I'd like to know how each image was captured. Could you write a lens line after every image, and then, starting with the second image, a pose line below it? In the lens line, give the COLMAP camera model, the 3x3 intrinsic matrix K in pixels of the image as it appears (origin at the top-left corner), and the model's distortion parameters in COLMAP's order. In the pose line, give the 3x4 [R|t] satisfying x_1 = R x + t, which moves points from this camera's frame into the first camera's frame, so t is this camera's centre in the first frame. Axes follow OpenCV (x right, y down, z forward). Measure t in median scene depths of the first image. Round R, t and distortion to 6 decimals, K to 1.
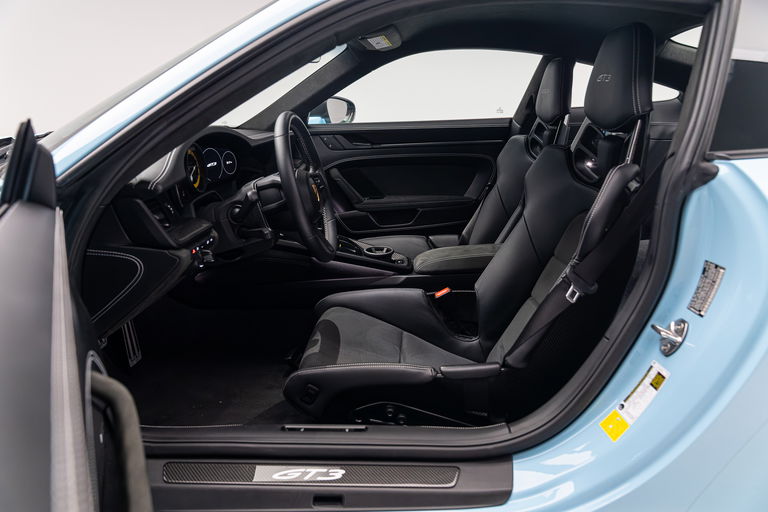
lens RADIAL K [[544.3, 0, 384.0], [0, 544.3, 256.0], [0, 0, 1]] dist [0.005213, 0.000708]
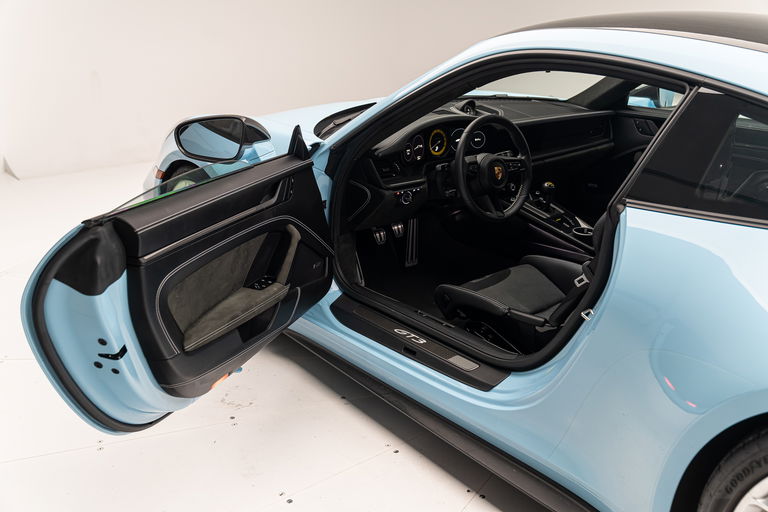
lens RADIAL K [[785.4, 0, 384.0], [0, 785.4, 256.0], [0, 0, 1]] dist [0.000264, 0.000184]
pose [[0.676828, 0.263859, -0.687228, 0.920360], [-0.226885, 0.962879, 0.146242, -0.114406], [0.700304, 0.056941, 0.711570, -0.521856]]
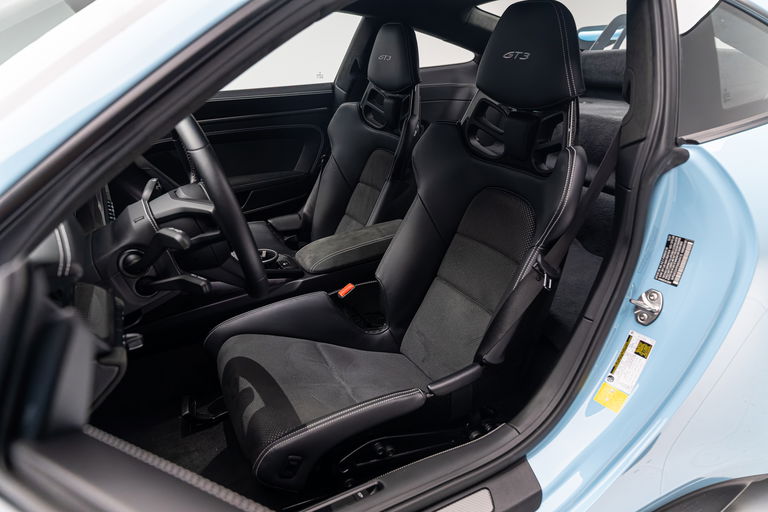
lens RADIAL K [[517.2, 0, 384.0], [0, 517.2, 256.0], [0, 0, 1]] dist [-0.022247, 0.001637]
pose [[0.862740, -0.193464, 0.467175, -0.241505], [0.141756, 0.979401, 0.143802, -0.108462], [-0.485372, -0.057839, 0.872393, 0.222525]]
